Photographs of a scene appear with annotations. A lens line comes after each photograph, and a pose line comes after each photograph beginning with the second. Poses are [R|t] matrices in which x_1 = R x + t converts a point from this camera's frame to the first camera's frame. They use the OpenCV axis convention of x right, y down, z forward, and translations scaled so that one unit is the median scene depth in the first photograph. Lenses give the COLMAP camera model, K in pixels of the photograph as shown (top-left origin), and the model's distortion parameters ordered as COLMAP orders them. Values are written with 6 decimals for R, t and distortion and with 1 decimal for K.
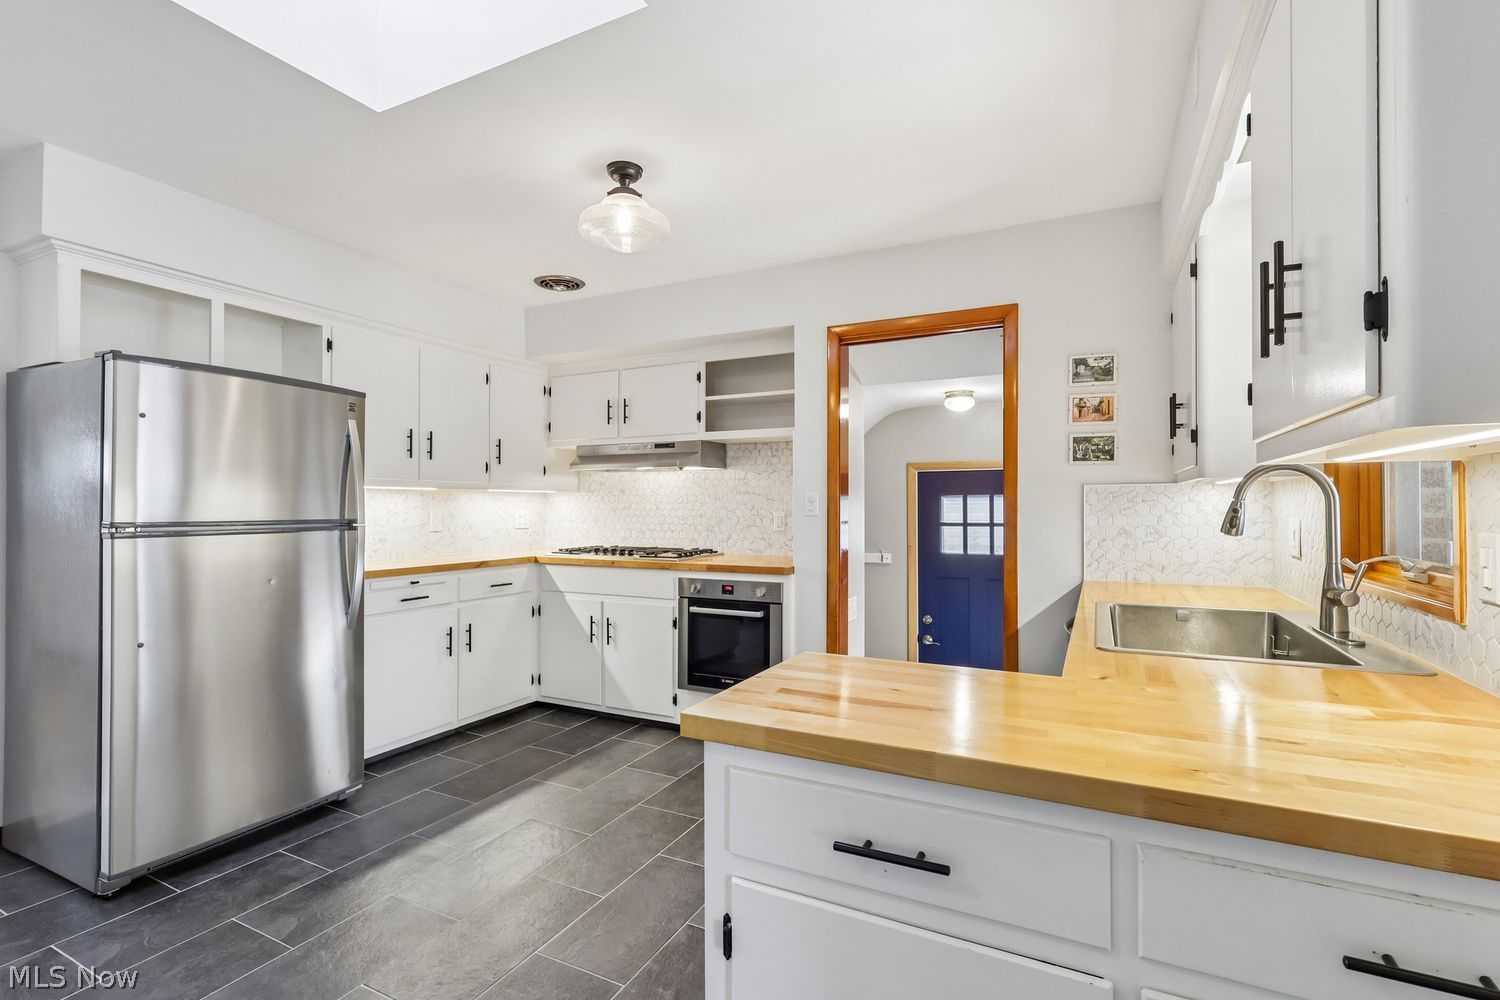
lens RADIAL K [[692.7, 0, 750.0], [0, 692.7, 500.0], [0, 0, 1]] dist [0.000567, -0.000007]
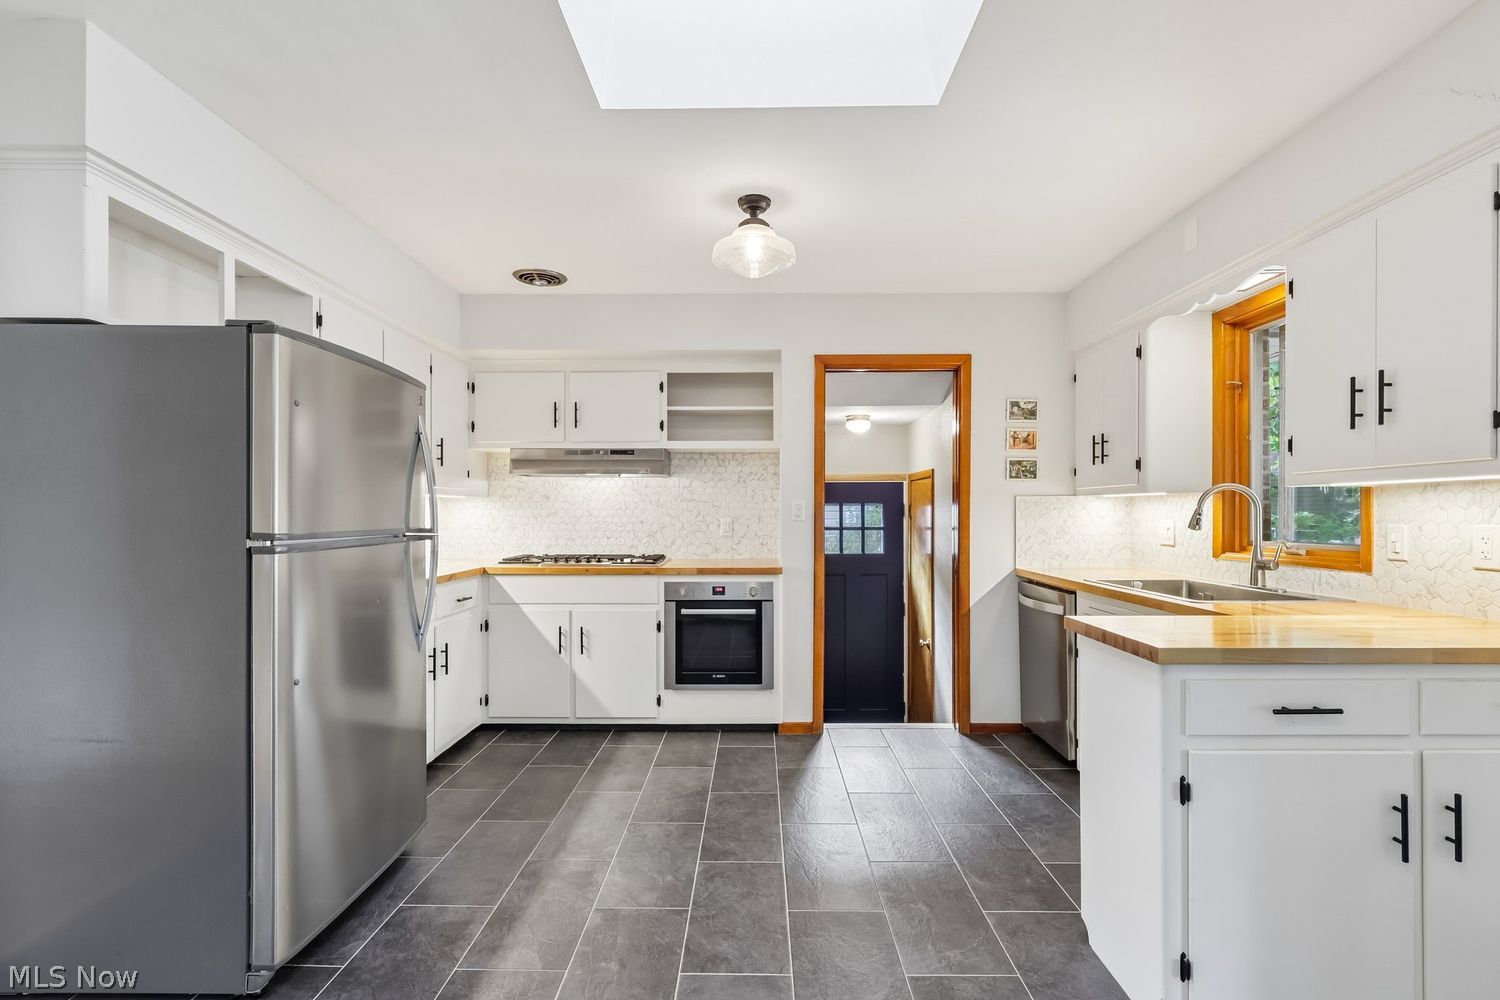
lens RADIAL K [[703.6, 0, 744.2], [0, 703.6, 514.0], [0, 0, 1]] dist [-0.002050, 0.000375]
pose [[0.898671, -0.000834, 0.438622, -0.457657], [-0.002965, 0.999964, 0.007976, 0.002336], [-0.438613, -0.008469, 0.898636, 0.009190]]
